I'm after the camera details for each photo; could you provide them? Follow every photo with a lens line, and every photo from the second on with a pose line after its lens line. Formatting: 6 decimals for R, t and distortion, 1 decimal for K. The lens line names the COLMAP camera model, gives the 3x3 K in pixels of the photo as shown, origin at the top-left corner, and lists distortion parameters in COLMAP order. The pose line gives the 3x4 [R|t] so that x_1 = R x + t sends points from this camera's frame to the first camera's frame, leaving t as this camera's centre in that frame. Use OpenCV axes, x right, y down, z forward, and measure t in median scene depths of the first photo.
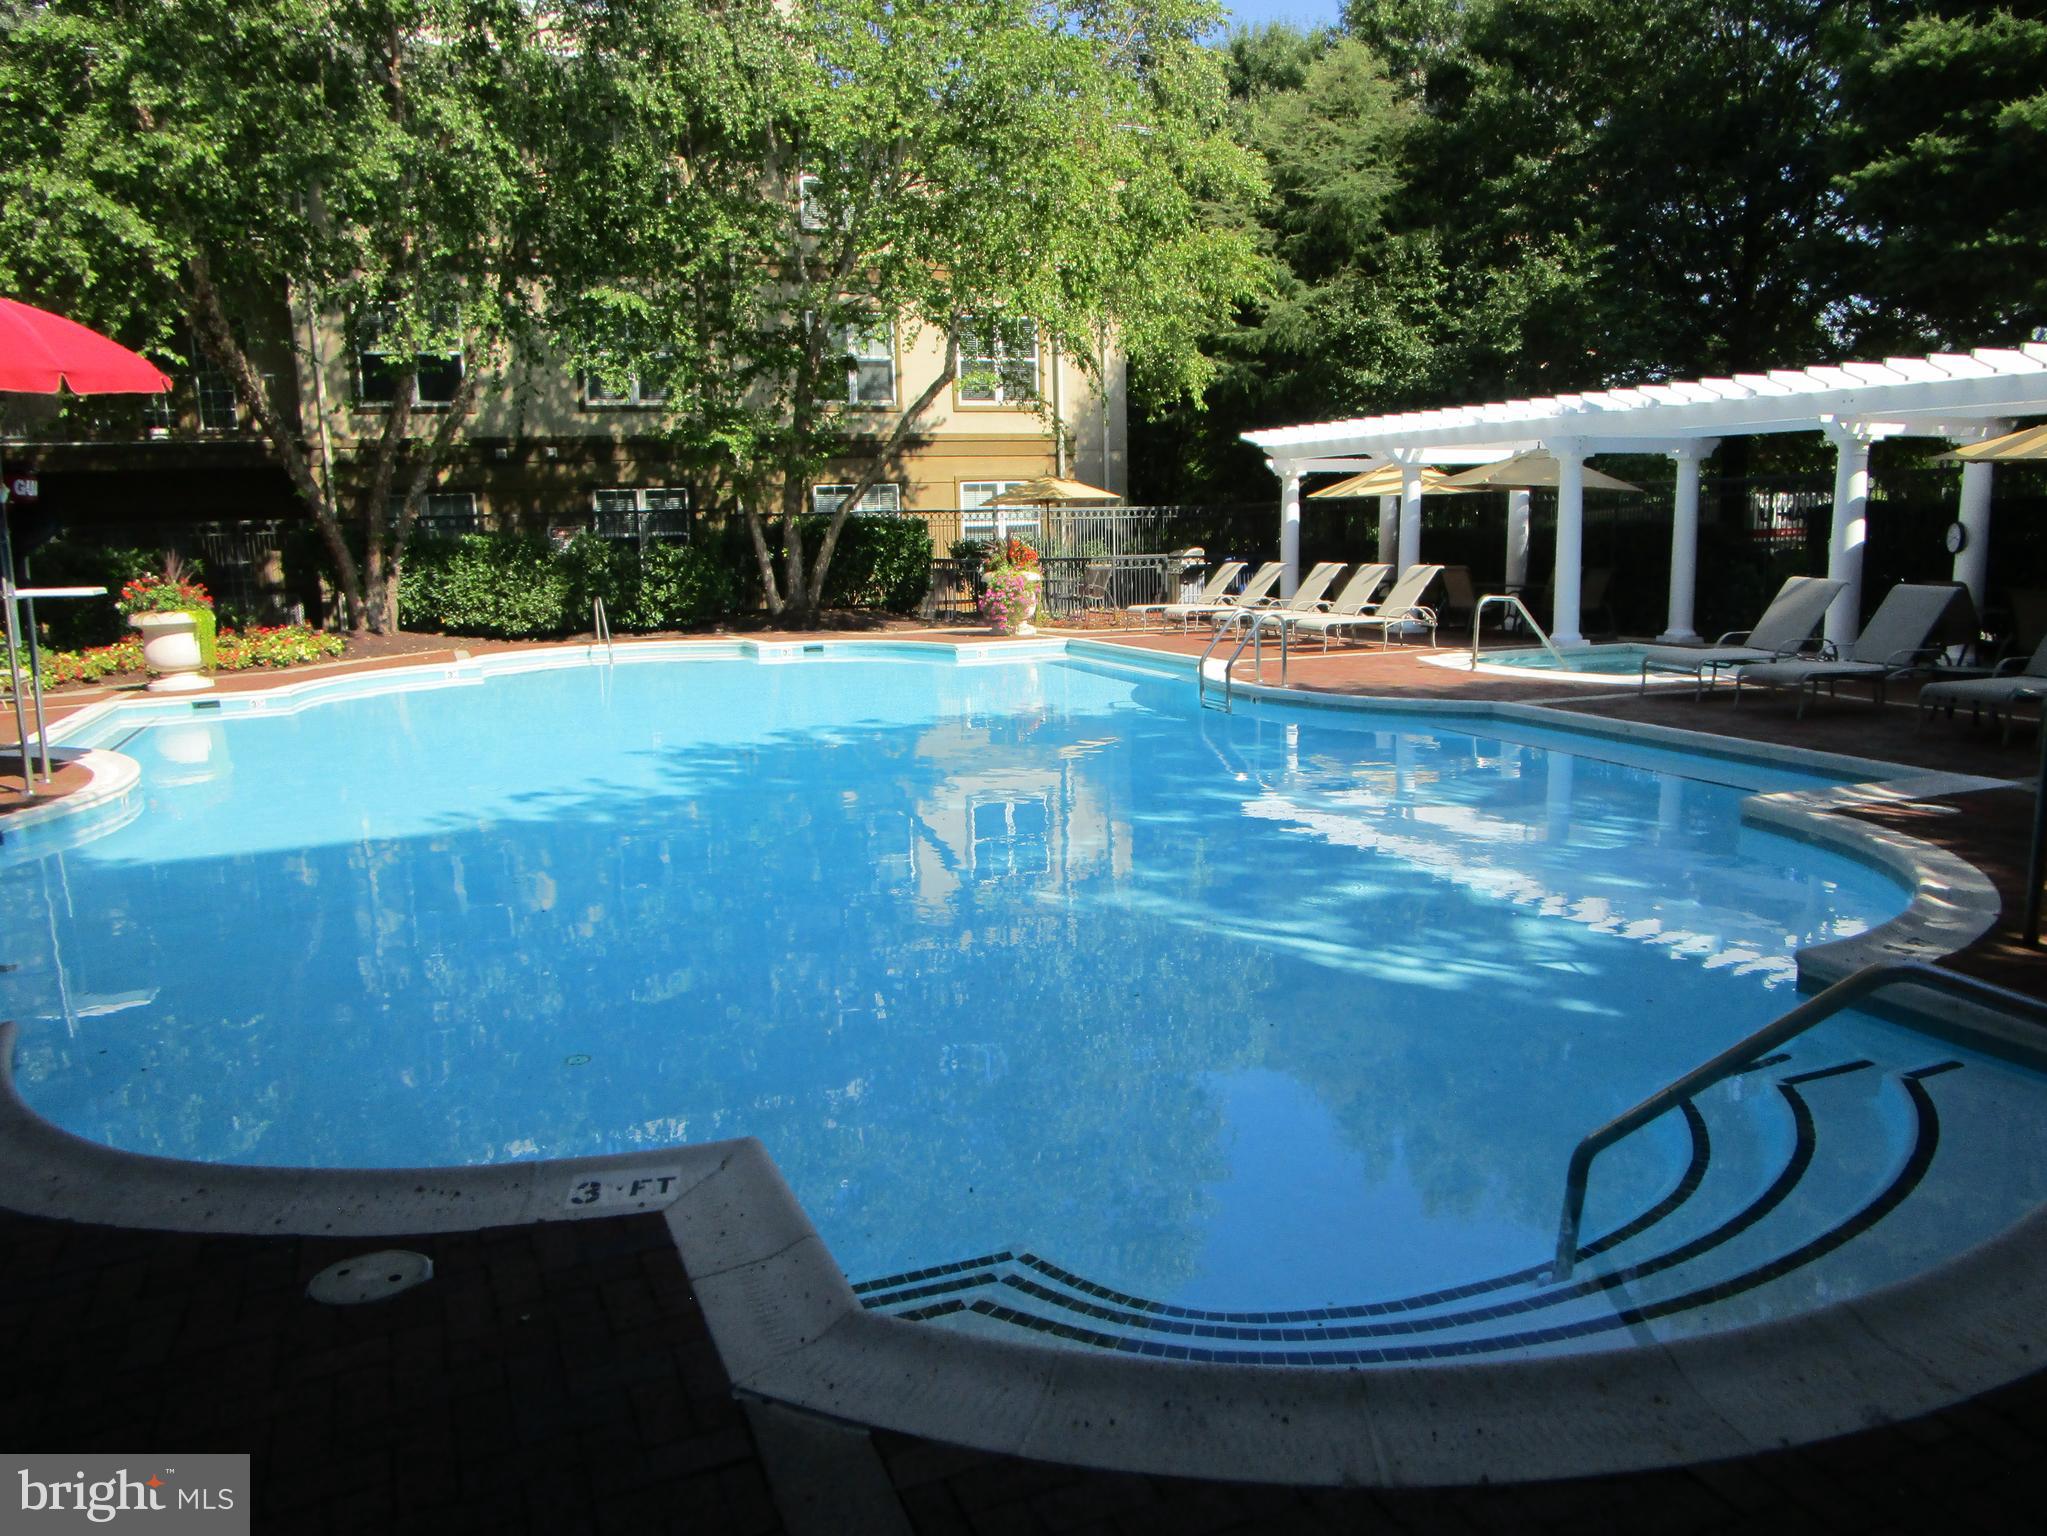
lens RADIAL K [[1450.6, 0, 1013.2], [0, 1450.6, 774.8], [0, 0, 1]] dist [-0.022726, 0.011286]
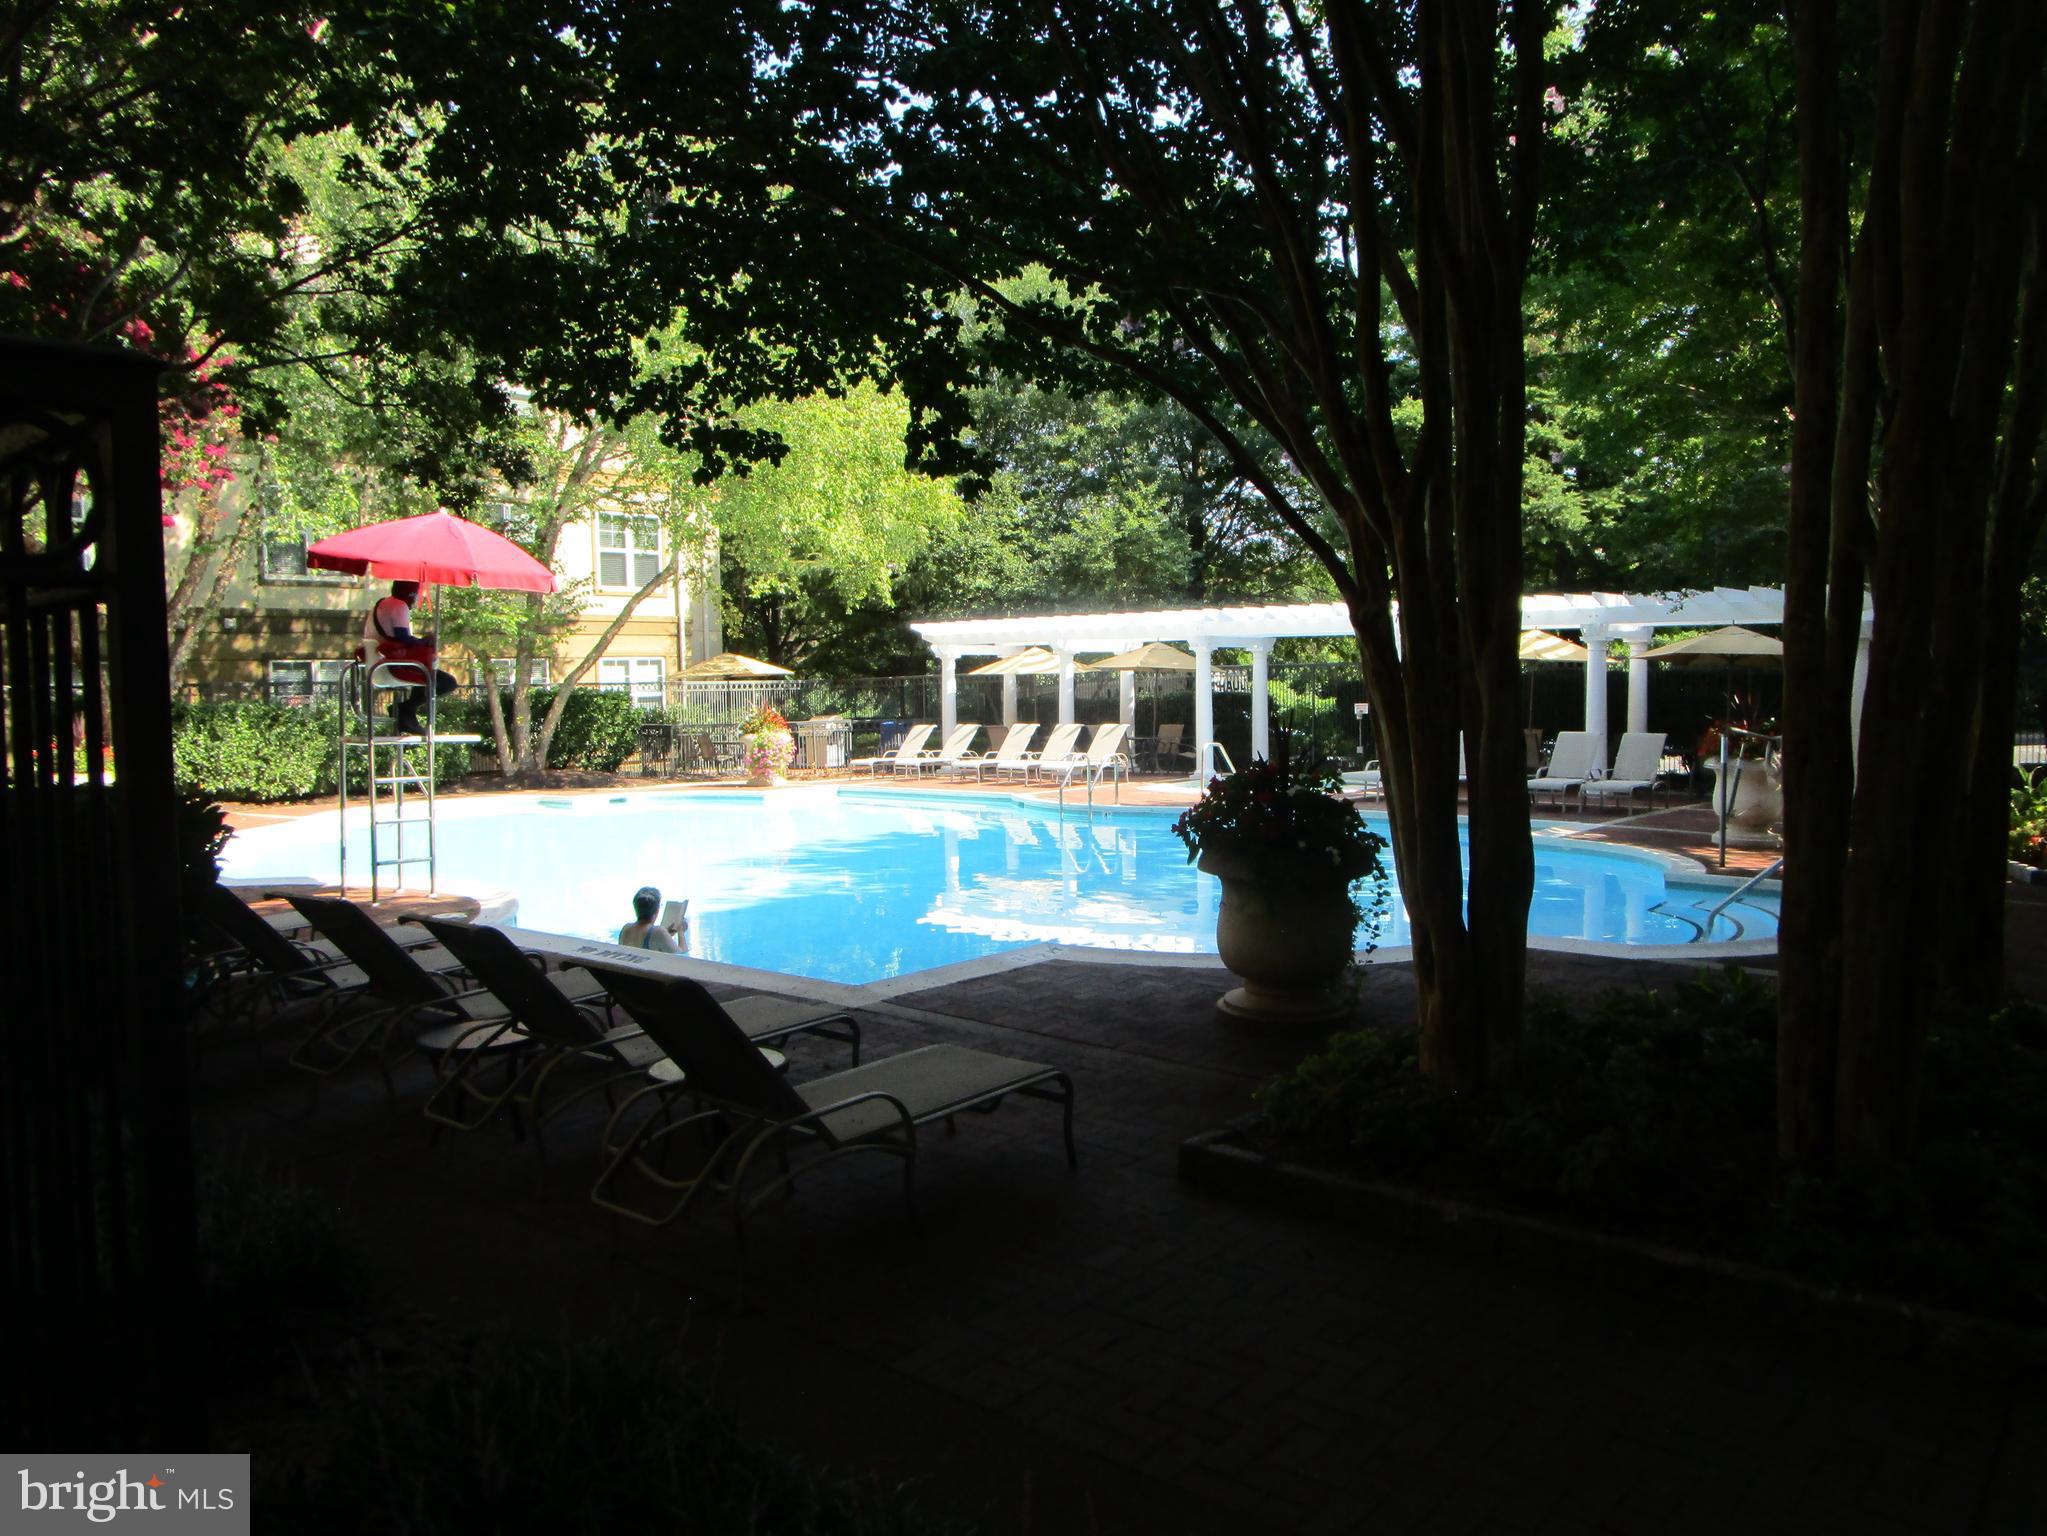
lens RADIAL K [[1450.6, 0, 1022.9], [0, 1450.6, 769.7], [0, 0, 1]] dist [-0.022726, 0.011286]
pose [[0.894476, -0.019257, 0.446701, -0.299932], [0.073236, 0.991889, -0.103888, 0.026717], [-0.441078, 0.125640, 0.888631, -0.142071]]
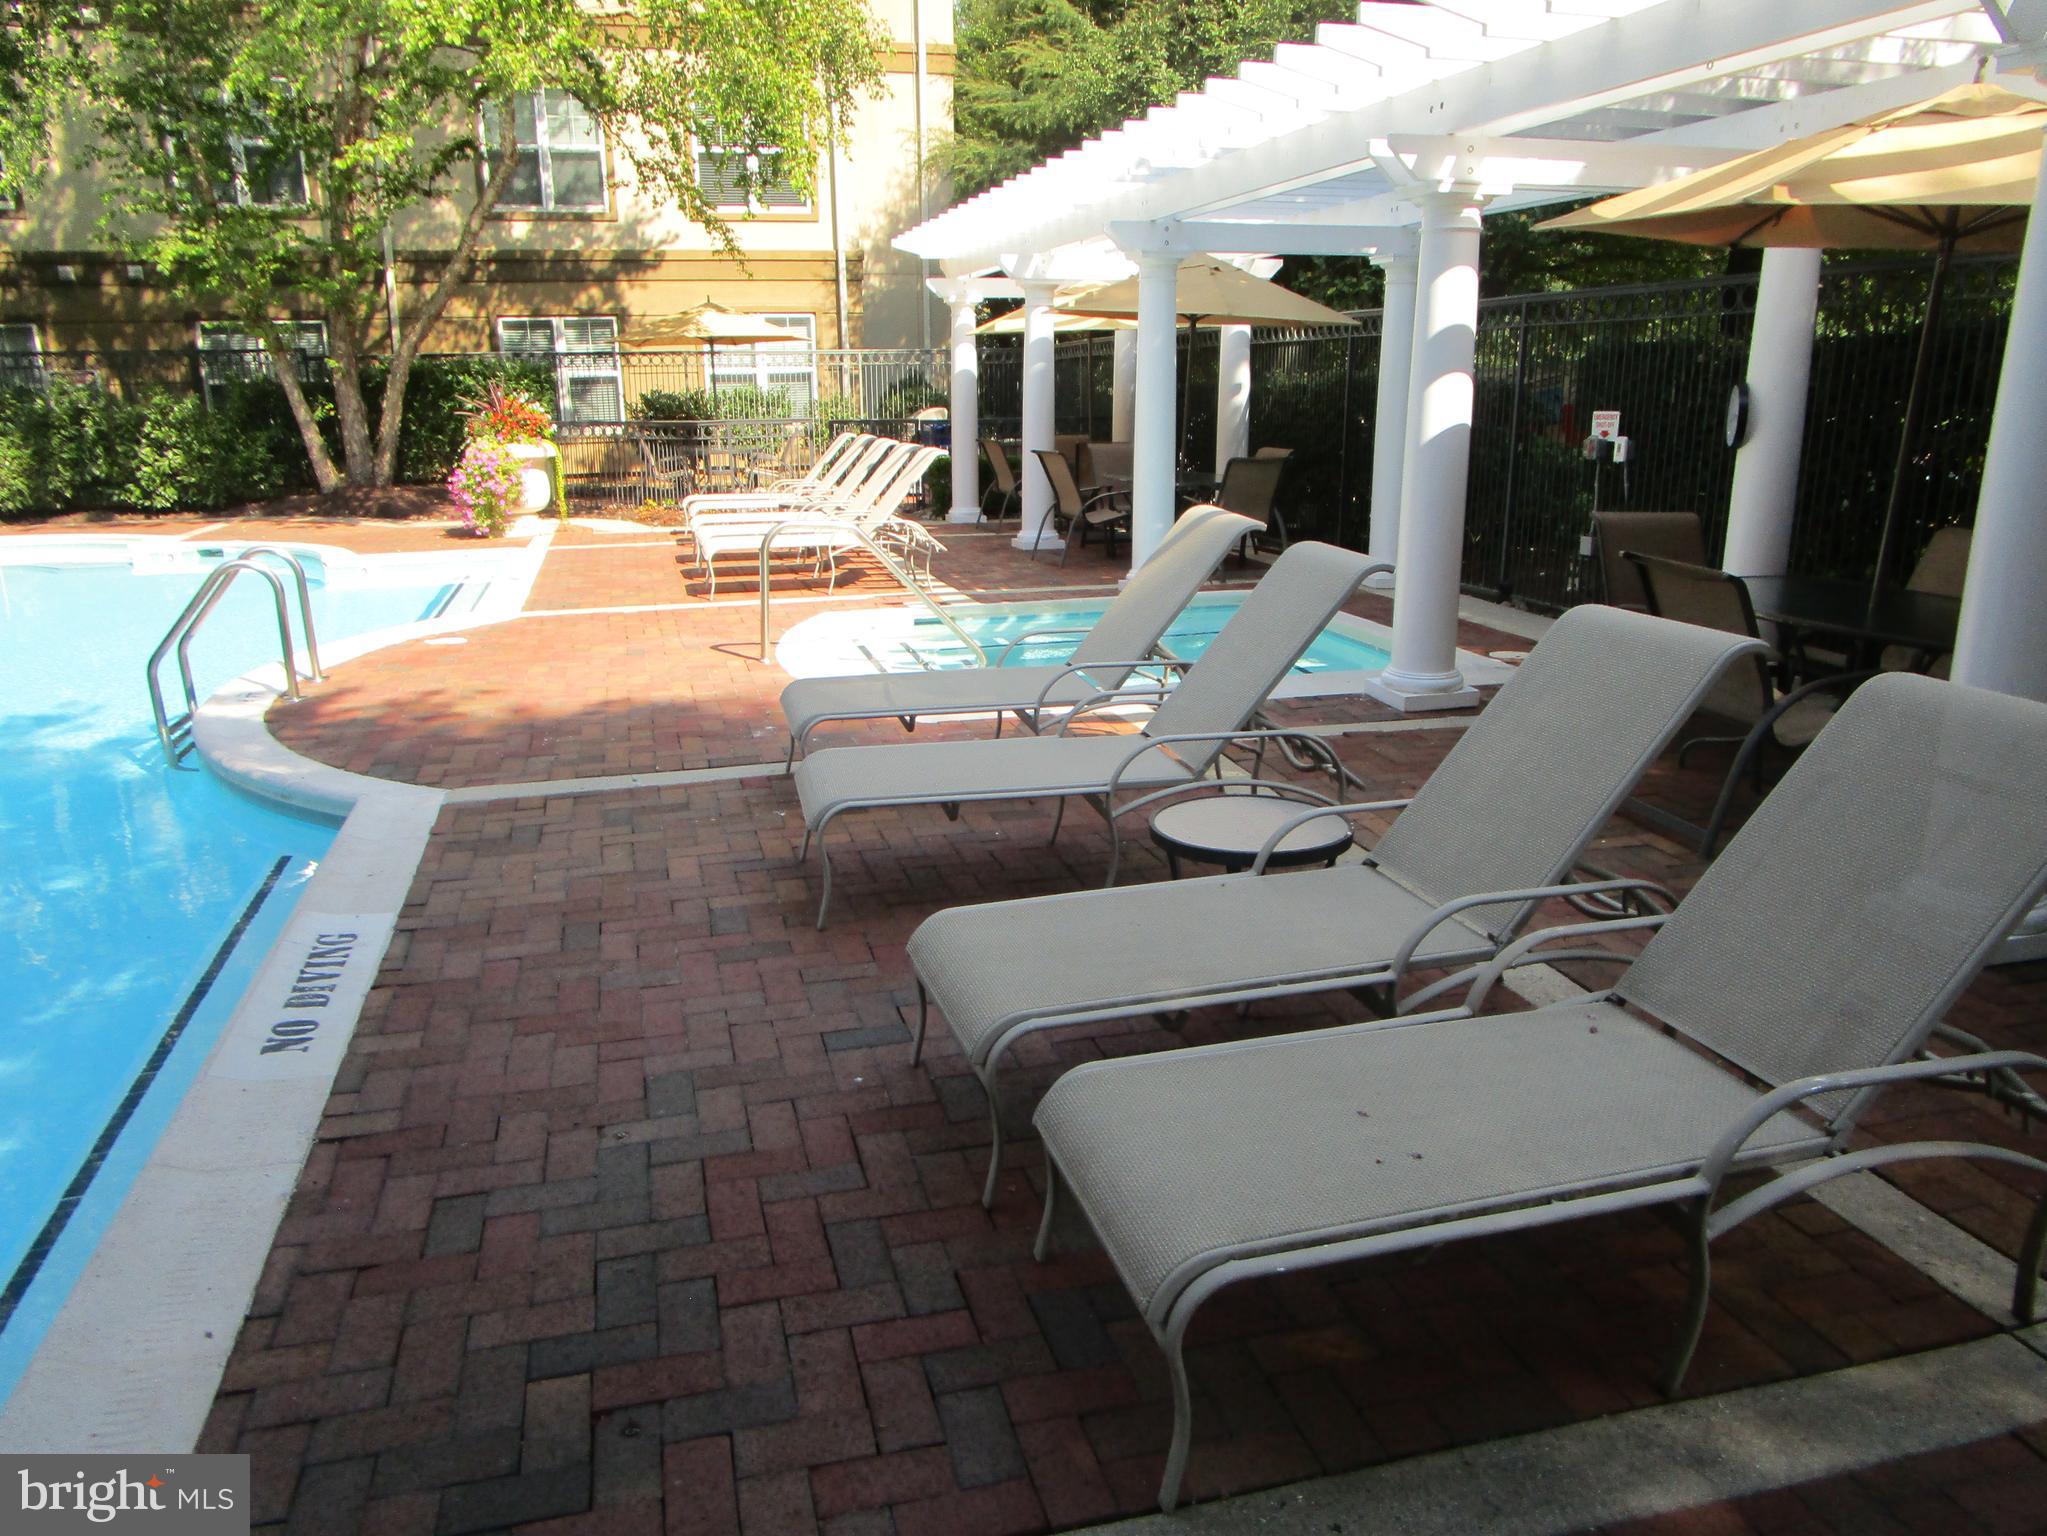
lens RADIAL K [[1450.6, 0, 1024.4], [0, 1450.6, 759.3], [0, 0, 1]] dist [-0.022726, 0.011286]
pose [[0.994385, 0.036800, -0.099221, 0.271960], [-0.027582, 0.995310, 0.092724, -0.052118], [0.102168, -0.089466, 0.990736, 0.284195]]
